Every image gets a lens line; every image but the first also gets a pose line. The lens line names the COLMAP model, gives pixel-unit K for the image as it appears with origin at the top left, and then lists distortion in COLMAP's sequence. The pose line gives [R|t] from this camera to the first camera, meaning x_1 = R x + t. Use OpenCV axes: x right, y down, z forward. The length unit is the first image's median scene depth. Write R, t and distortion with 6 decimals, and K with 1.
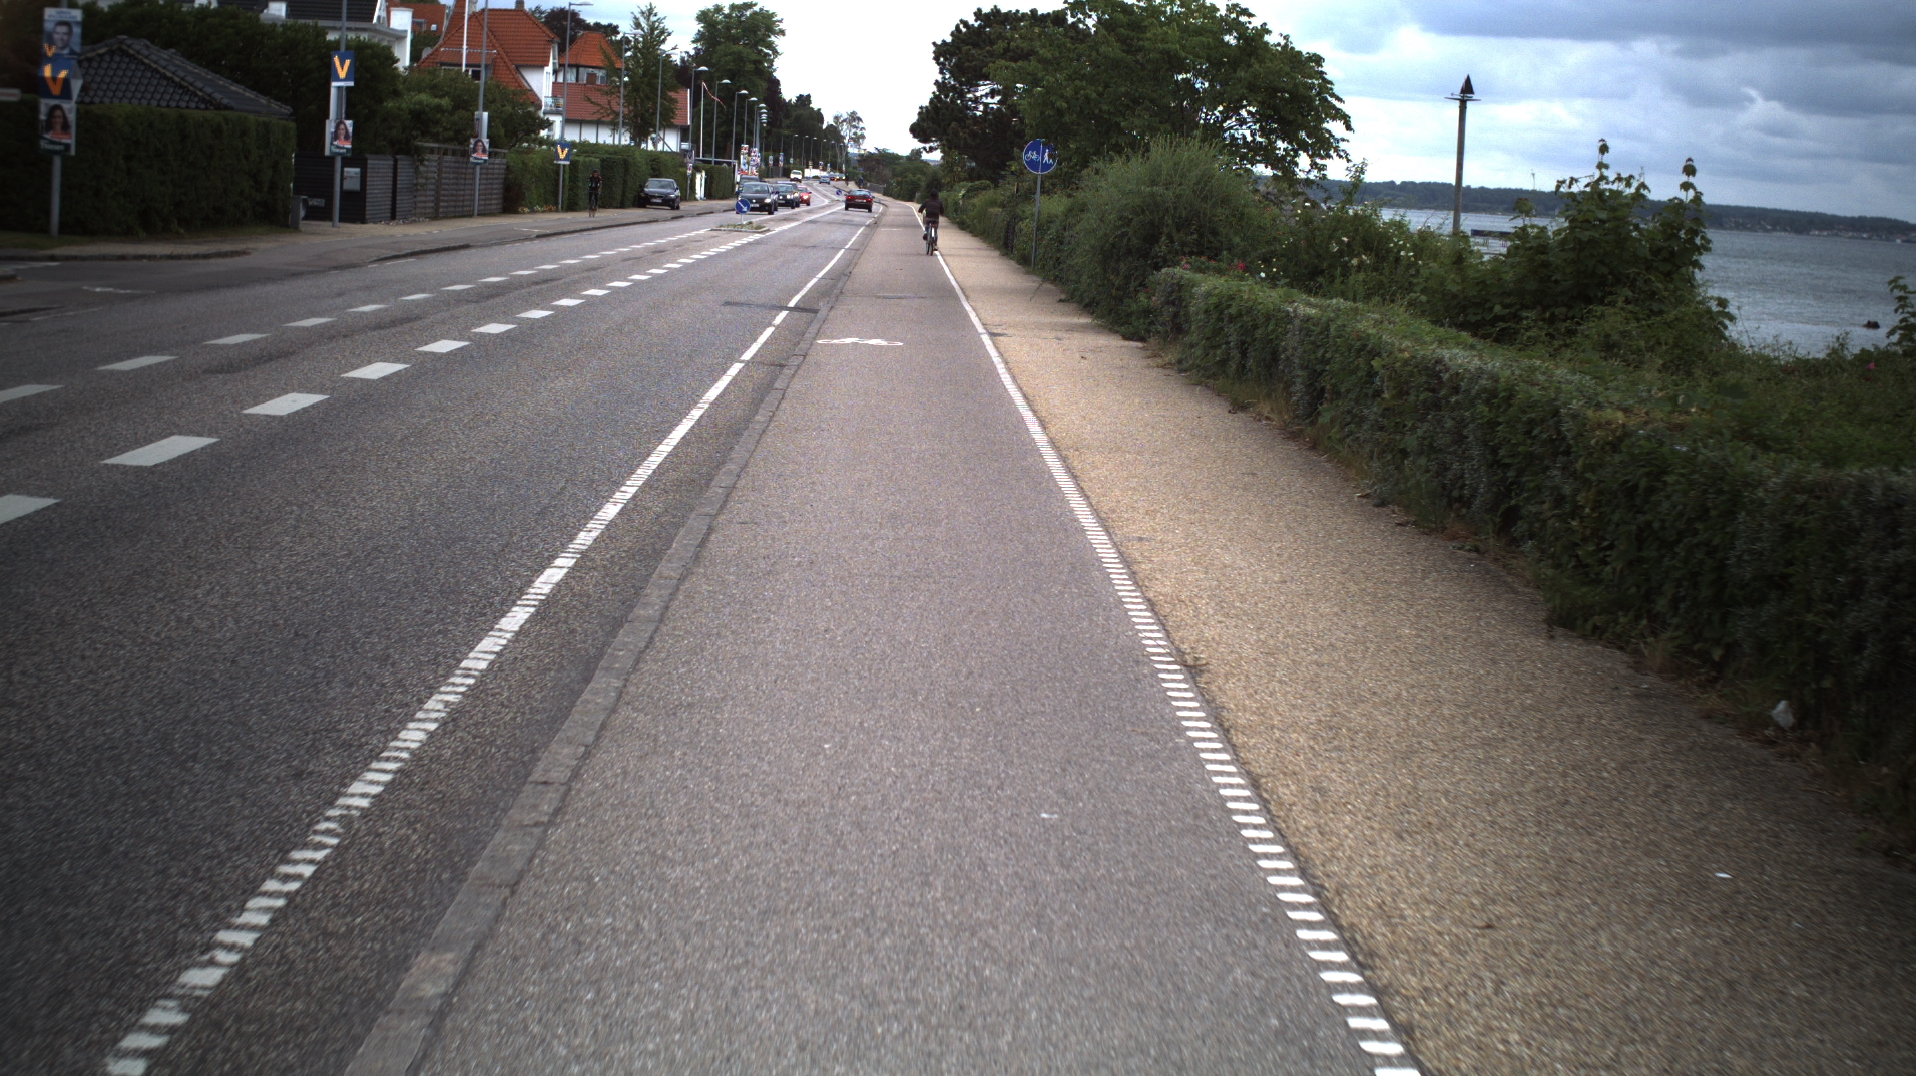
lens RADIAL K [[3270.4, 0, 958.0], [0, 3270.4, 538.0], [0, 0, 1]] dist [-0.317719, 0.514468]
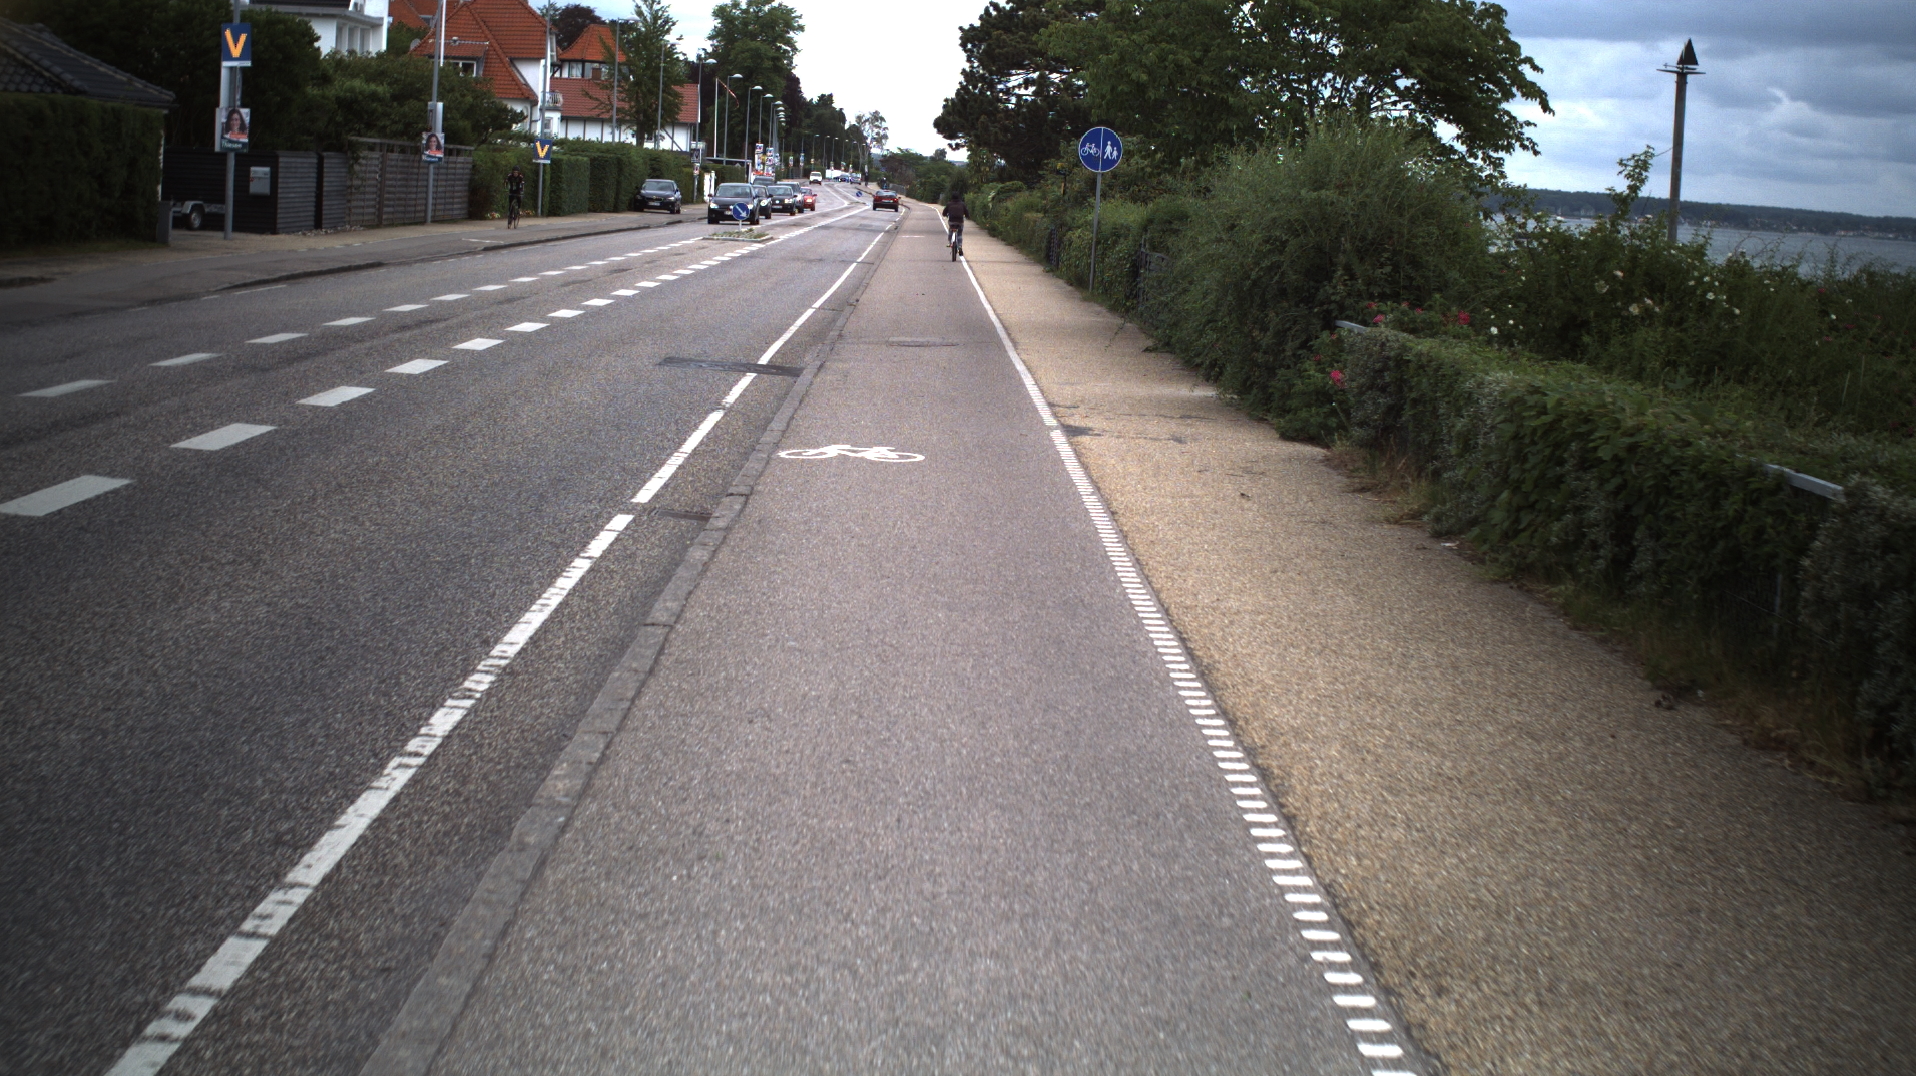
lens RADIAL K [[3270.4, 0, 958.0], [0, 3270.4, 538.0], [0, 0, 1]] dist [-0.317719, 0.514468]
pose [[0.999973, -0.000410, -0.007321, -0.002998], [0.000408, 1.000000, -0.000301, -0.020859], [0.007321, 0.000298, 0.999973, 0.191244]]
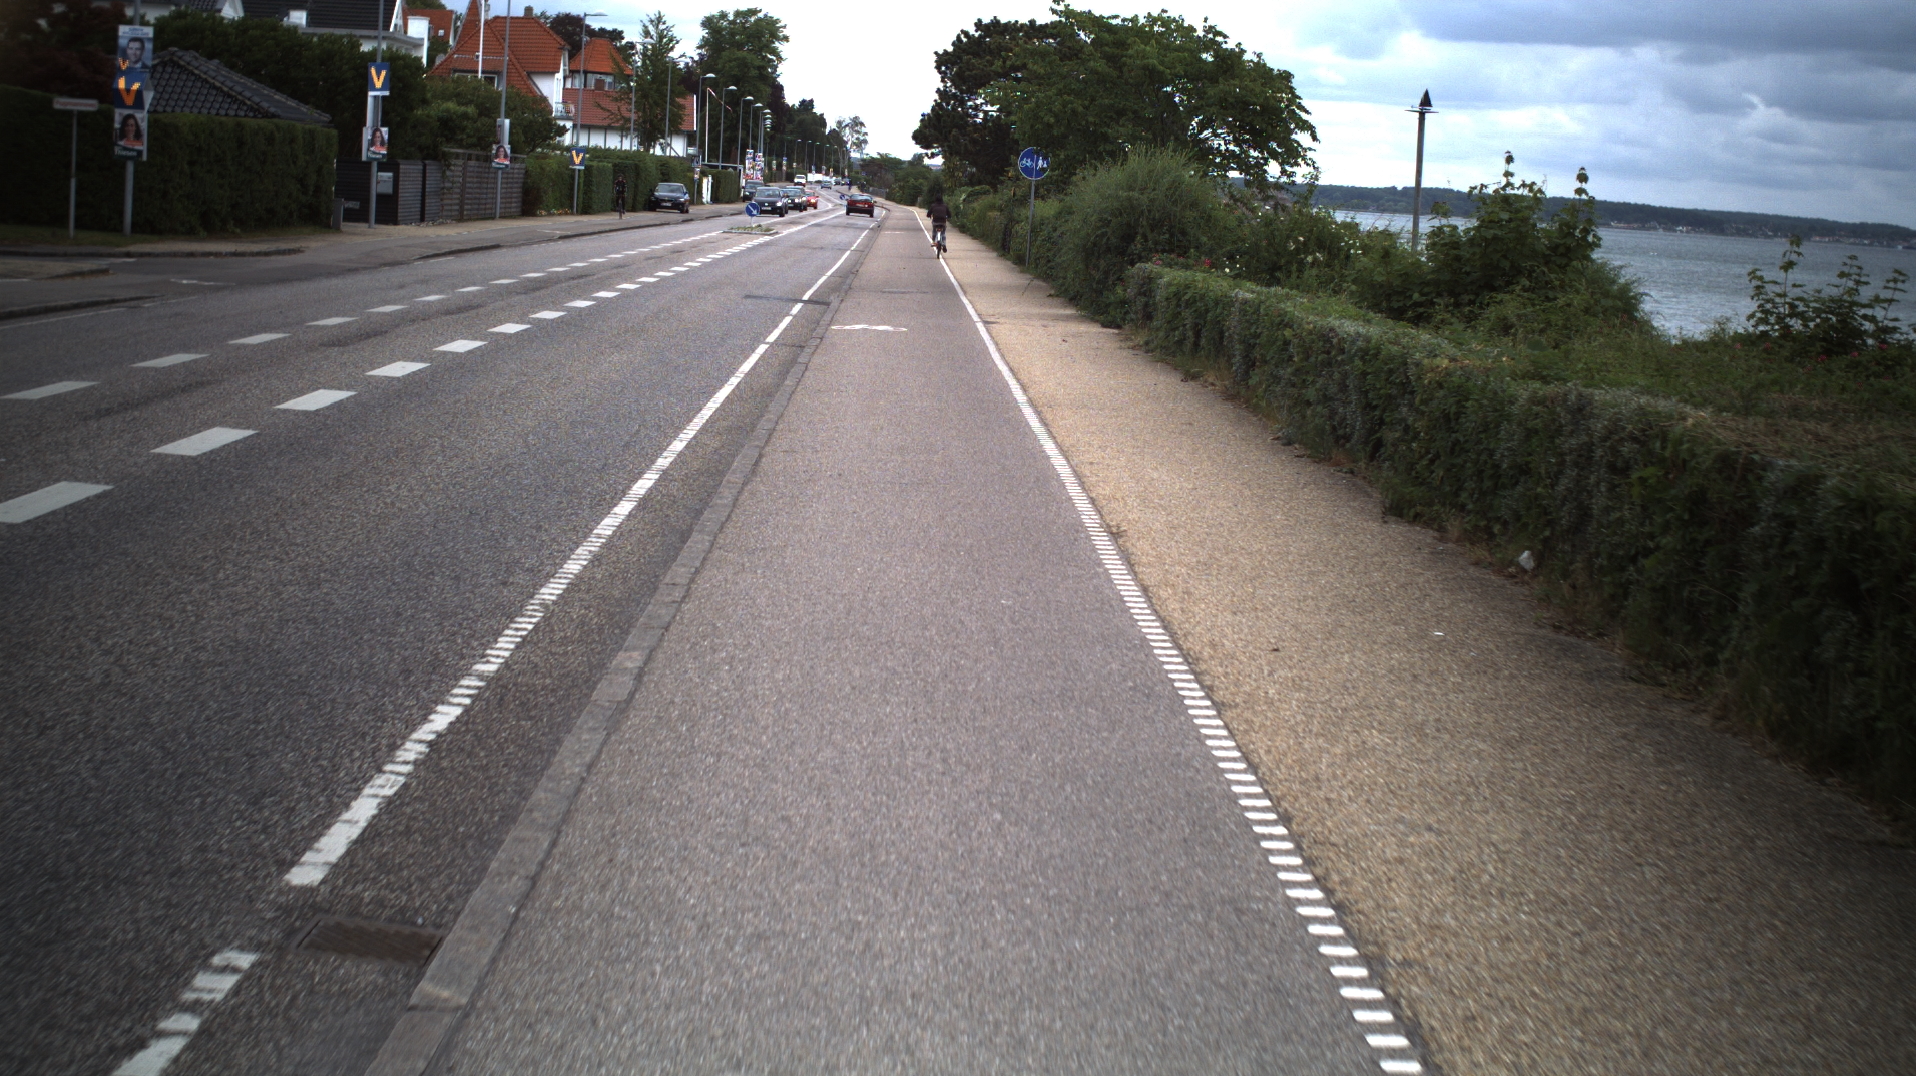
lens RADIAL K [[3270.4, 0, 958.0], [0, 3270.4, 538.0], [0, 0, 1]] dist [-0.317719, 0.514468]
pose [[0.999998, 0.001906, -0.000399, 0.000707], [-0.001907, 0.999997, -0.001438, 0.006855], [0.000396, 0.001439, 0.999999, -0.063631]]
